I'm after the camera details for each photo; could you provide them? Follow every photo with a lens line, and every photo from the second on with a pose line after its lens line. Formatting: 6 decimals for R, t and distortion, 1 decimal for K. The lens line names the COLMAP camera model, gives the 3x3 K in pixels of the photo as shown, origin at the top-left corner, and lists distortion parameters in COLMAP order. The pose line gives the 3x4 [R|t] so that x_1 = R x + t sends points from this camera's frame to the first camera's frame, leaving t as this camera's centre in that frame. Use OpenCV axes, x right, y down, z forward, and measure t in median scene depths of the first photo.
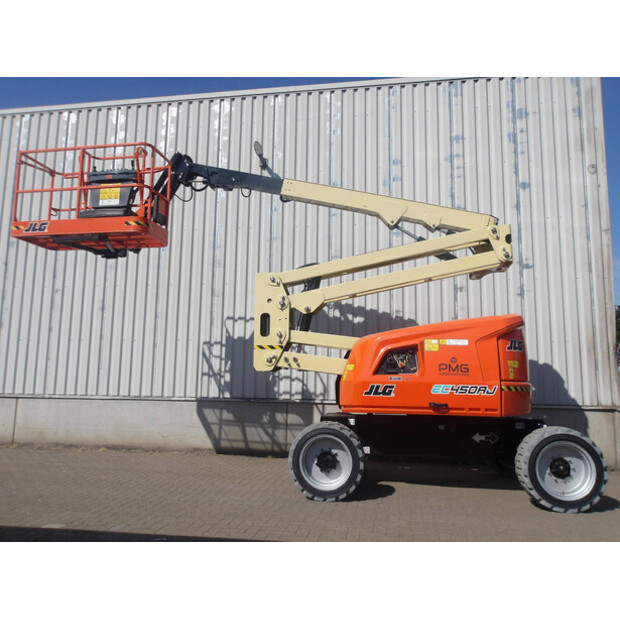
lens RADIAL K [[505.3, 0, 309.1], [0, 505.3, 310.9], [0, 0, 1]] dist [0.005169, 0.002840]
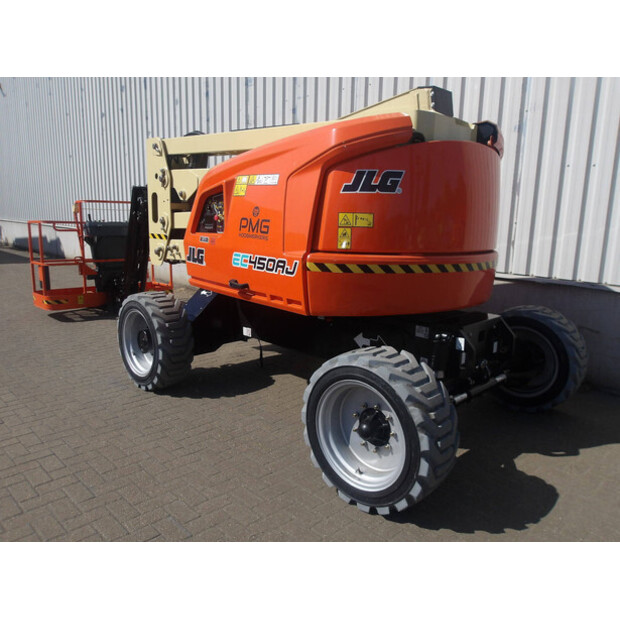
lens RADIAL K [[505.3, 0, 309.7], [0, 505.3, 309.9], [0, 0, 1]] dist [0.005169, 0.002840]
pose [[0.796349, 0.119872, -0.592840, 0.614786], [0.077176, 0.952013, 0.296166, 0.033645], [0.599893, -0.281605, 0.748884, 0.510069]]
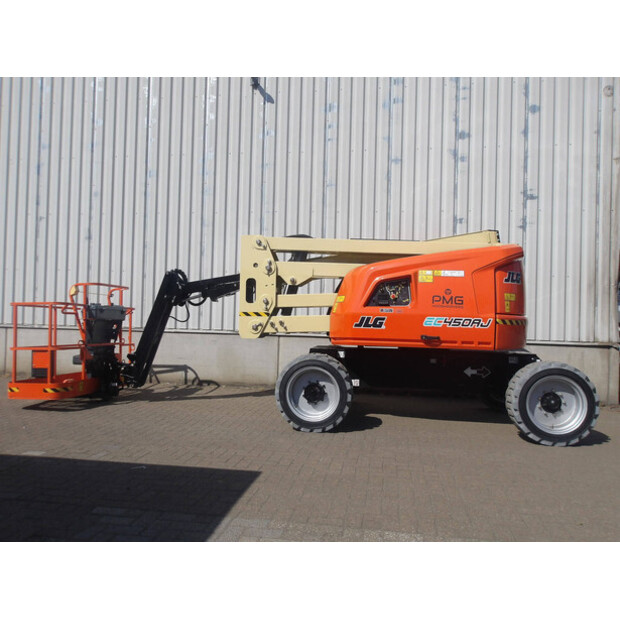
lens RADIAL K [[505.3, 0, 307.7], [0, 505.3, 308.7], [0, 0, 1]] dist [0.005169, 0.002840]
pose [[0.999931, 0.011648, -0.001408, 0.019607], [-0.011396, 0.992759, 0.119579, 0.015439], [0.002791, -0.119555, 0.992824, 0.039316]]
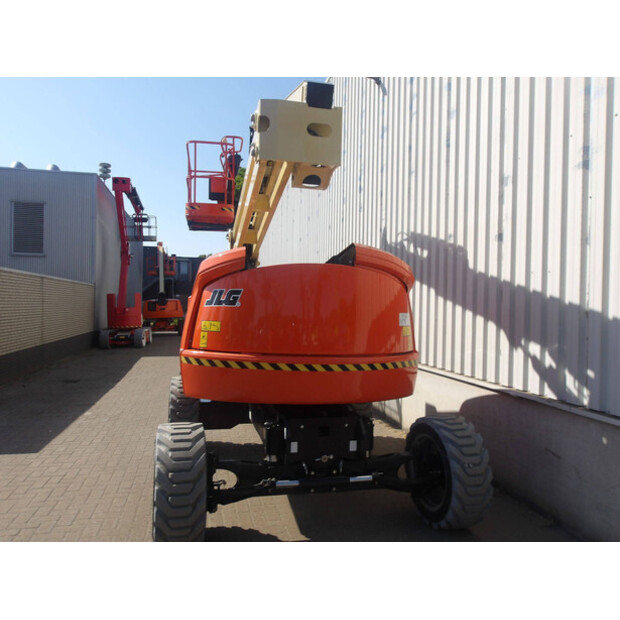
lens RADIAL K [[505.3, 0, 307.5], [0, 505.3, 311.1], [0, 0, 1]] dist [0.005169, 0.002840]
pose [[0.354537, -0.003034, -0.935037, 0.976495], [0.125219, 0.991141, 0.044264, 0.064447], [0.926619, -0.132778, 0.351776, 0.795694]]
